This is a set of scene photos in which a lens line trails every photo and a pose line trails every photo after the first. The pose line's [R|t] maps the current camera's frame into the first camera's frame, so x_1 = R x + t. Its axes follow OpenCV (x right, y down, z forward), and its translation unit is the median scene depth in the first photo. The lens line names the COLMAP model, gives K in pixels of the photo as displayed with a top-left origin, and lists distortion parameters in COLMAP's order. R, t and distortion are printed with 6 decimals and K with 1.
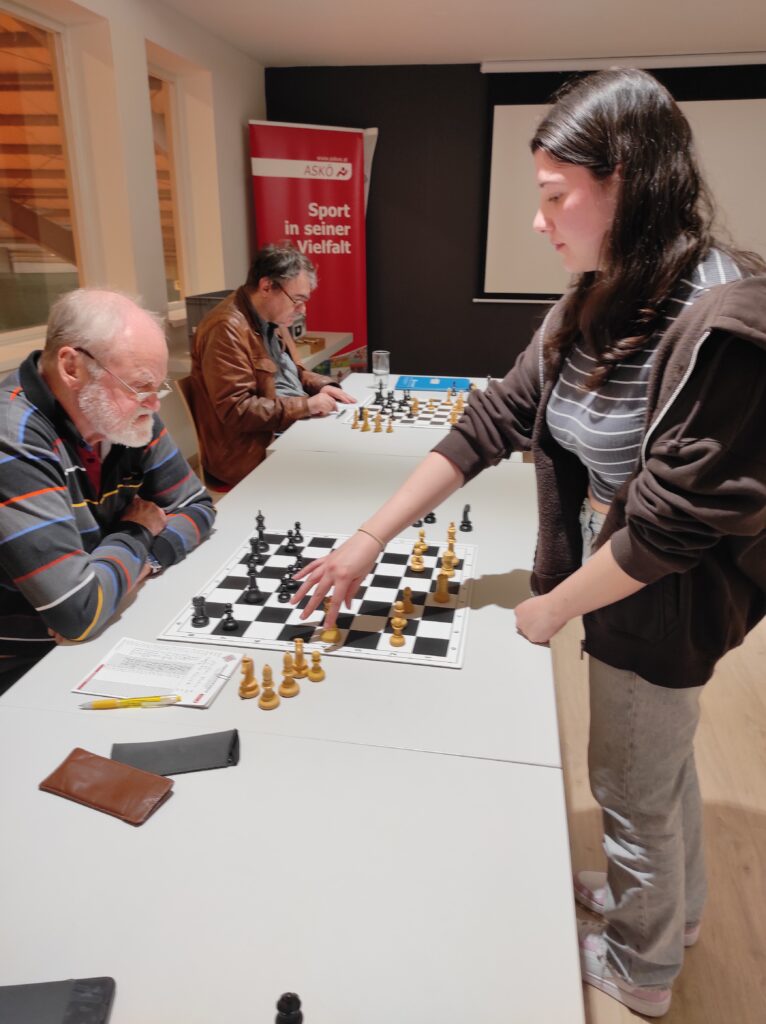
lens RADIAL K [[755.4, 0, 395.7], [0, 755.4, 511.2], [0, 0, 1]] dist [0.089234, -0.066859]
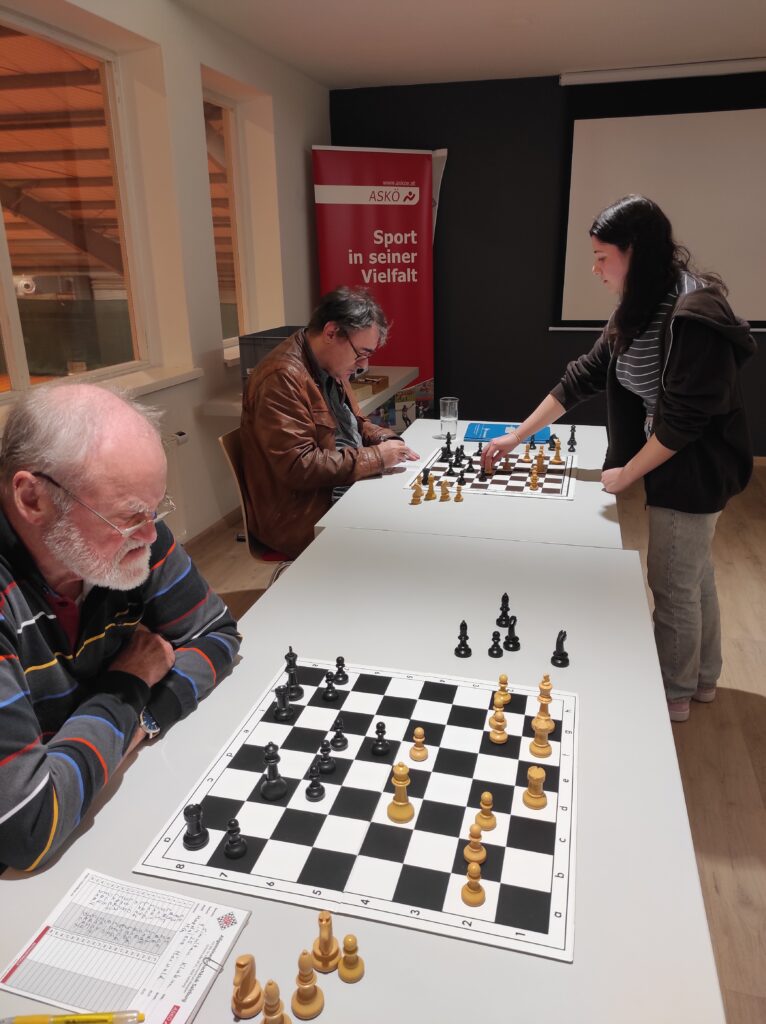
lens RADIAL K [[755.4, 0, 395.7], [0, 755.4, 511.2], [0, 0, 1]] dist [0.089234, -0.066859]
pose [[0.996185, 0.006714, -0.087003, -0.004323], [-0.008519, 0.999756, -0.020392, -0.072602], [0.086845, 0.021055, 0.995999, 0.140692]]
